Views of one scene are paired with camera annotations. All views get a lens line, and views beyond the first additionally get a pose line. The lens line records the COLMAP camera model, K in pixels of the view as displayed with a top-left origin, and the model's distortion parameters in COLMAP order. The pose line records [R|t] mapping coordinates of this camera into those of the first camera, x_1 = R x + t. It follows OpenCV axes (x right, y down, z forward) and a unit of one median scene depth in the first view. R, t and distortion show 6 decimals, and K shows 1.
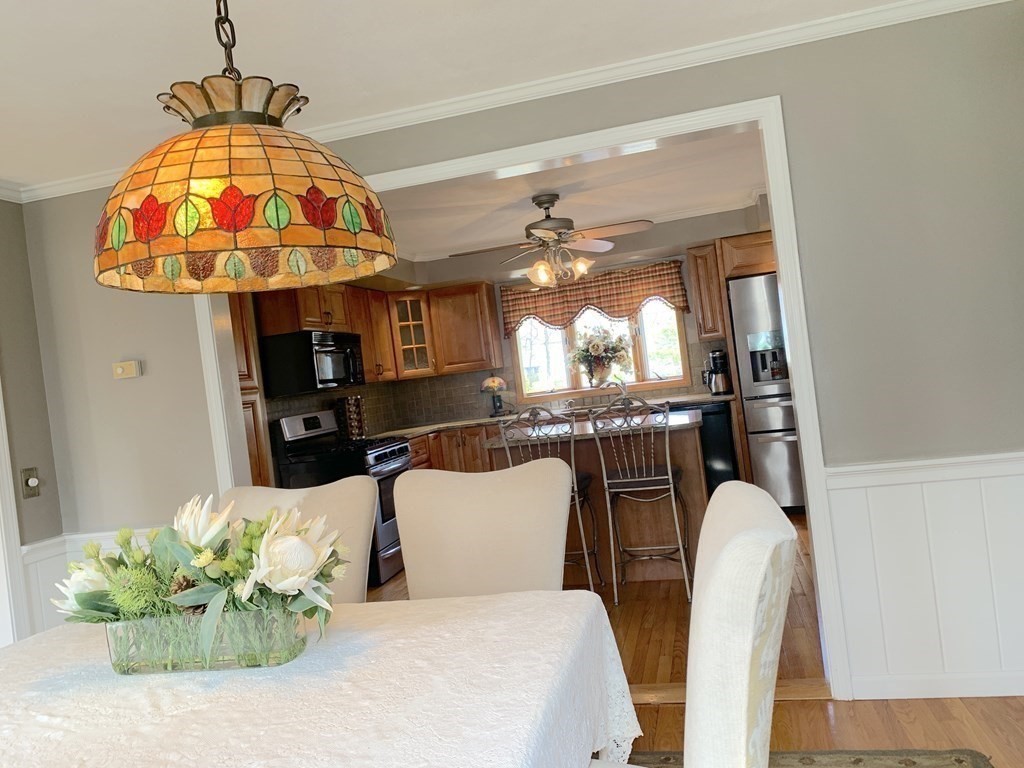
lens RADIAL K [[781.6, 0, 518.0], [0, 781.6, 367.8], [0, 0, 1]] dist [0.047268, -0.056880]
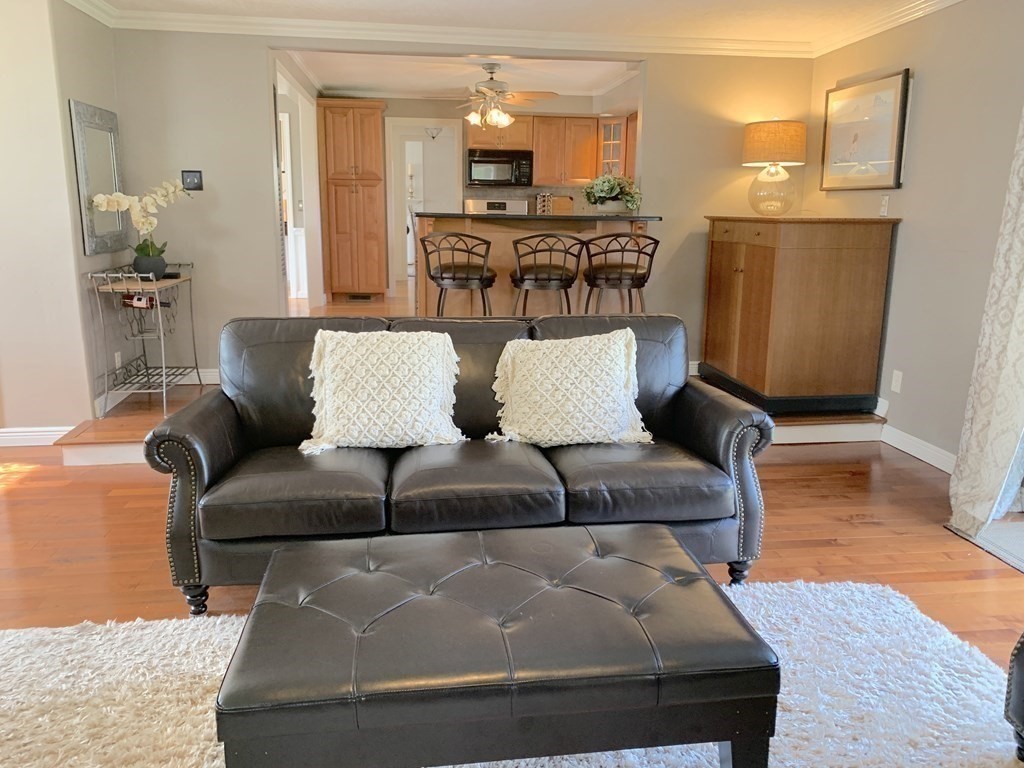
lens RADIAL K [[777.1, 0, 512.0], [0, 777.1, 384.0], [0, 0, 1]] dist [0.064591, -0.129212]
pose [[0.361034, 0.324699, -0.874200, 1.184336], [-0.051639, 0.942949, 0.328908, -0.107039], [0.931122, -0.073604, 0.357204, 0.365916]]
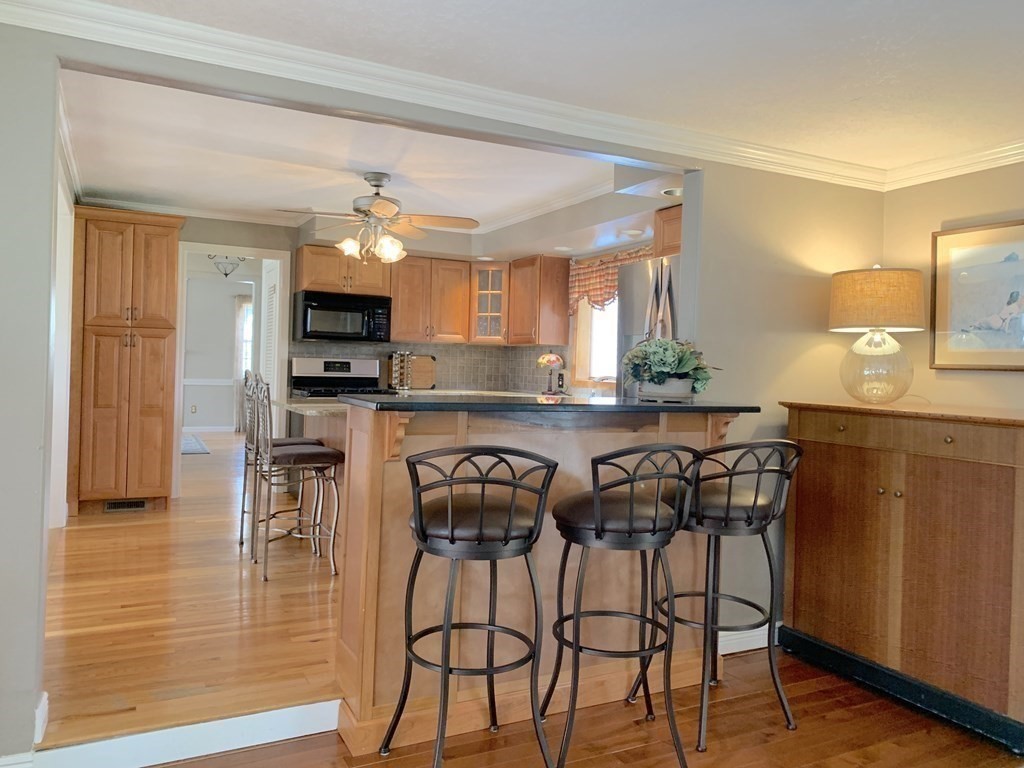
lens RADIAL K [[781.6, 0, 518.0], [0, 781.6, 367.8], [0, 0, 1]] dist [0.047268, -0.056880]
pose [[0.650641, 0.143597, -0.745685, 0.744263], [-0.104858, 0.989541, 0.099063, -0.070088], [0.752111, 0.013737, 0.658893, 0.363179]]
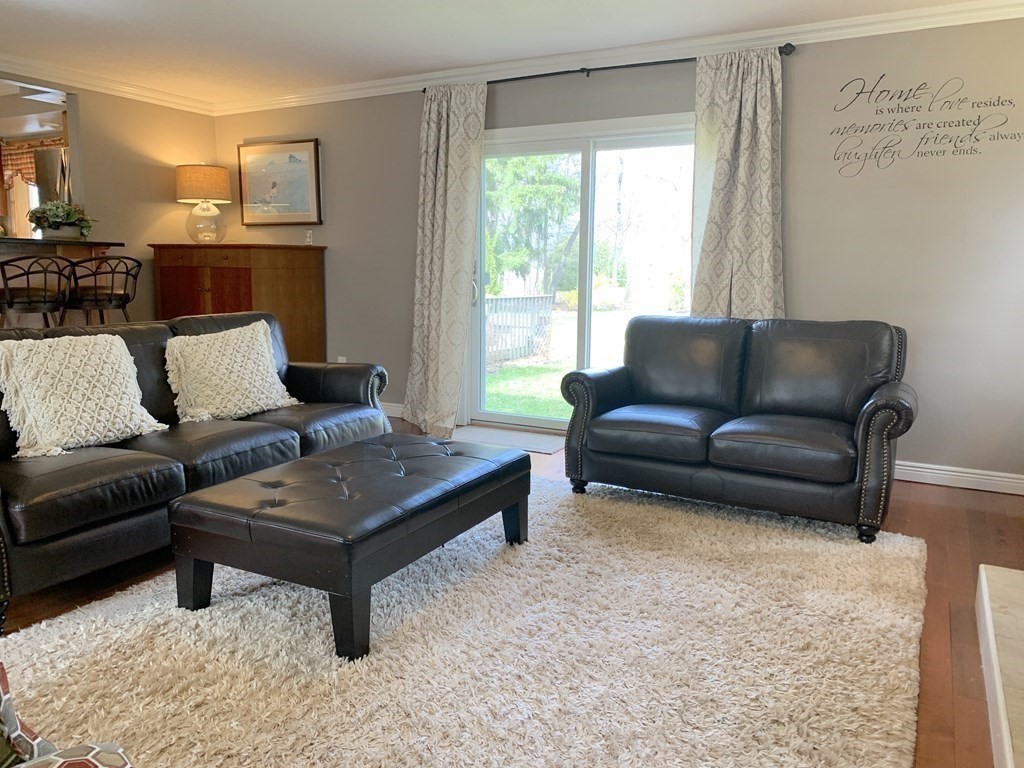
lens RADIAL K [[781.6, 0, 518.0], [0, 781.6, 367.8], [0, 0, 1]] dist [0.047268, -0.056880]
pose [[0.960352, 0.163575, -0.225757, 1.115760], [-0.128337, 0.978264, 0.162878, -0.074728], [0.247493, -0.127447, 0.960471, 0.061001]]
